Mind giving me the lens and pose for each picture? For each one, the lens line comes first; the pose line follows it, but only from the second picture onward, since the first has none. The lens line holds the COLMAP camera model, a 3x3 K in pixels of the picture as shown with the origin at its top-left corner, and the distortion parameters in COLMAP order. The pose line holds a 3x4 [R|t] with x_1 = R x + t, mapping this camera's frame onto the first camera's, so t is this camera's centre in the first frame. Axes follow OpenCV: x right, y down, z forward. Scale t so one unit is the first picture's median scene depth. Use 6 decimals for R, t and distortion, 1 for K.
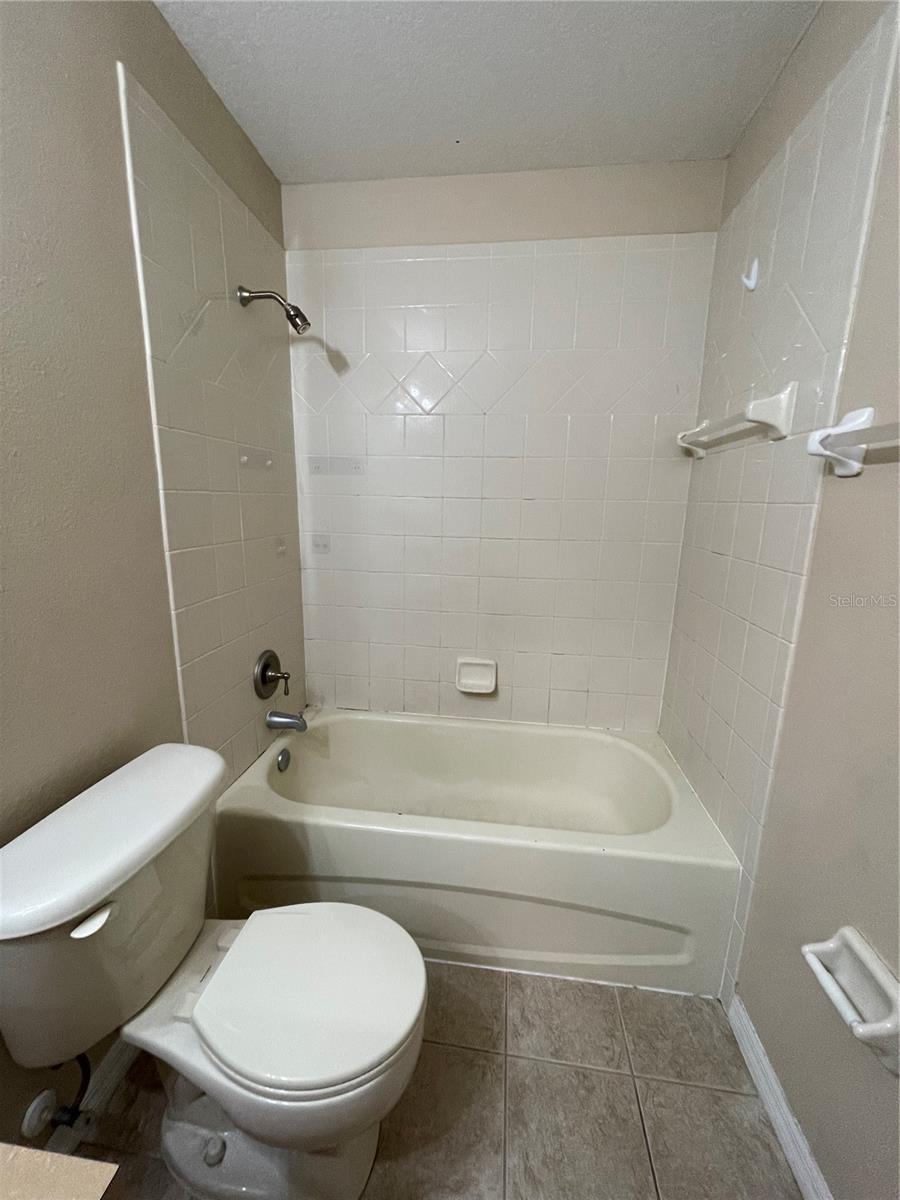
lens RADIAL K [[482.8, 0, 443.5], [0, 482.8, 599.1], [0, 0, 1]] dist [-0.002570, 0.000570]
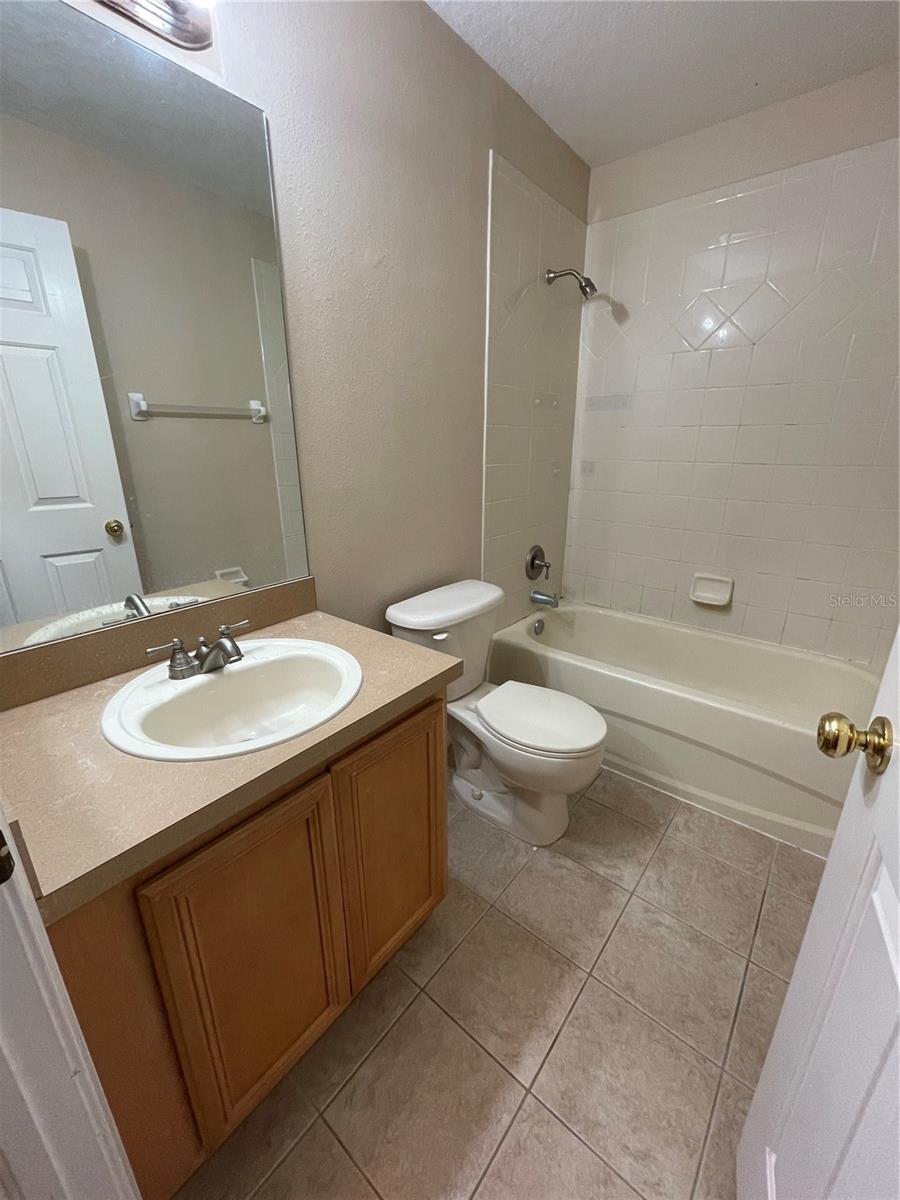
lens RADIAL K [[482.8, 0, 443.5], [0, 482.8, 599.1], [0, 0, 1]] dist [-0.002570, 0.000570]
pose [[0.845263, 0.146112, -0.513986, 0.139234], [-0.089624, 0.987029, 0.133197, 0.098053], [0.526781, -0.066521, 0.847394, -0.317188]]
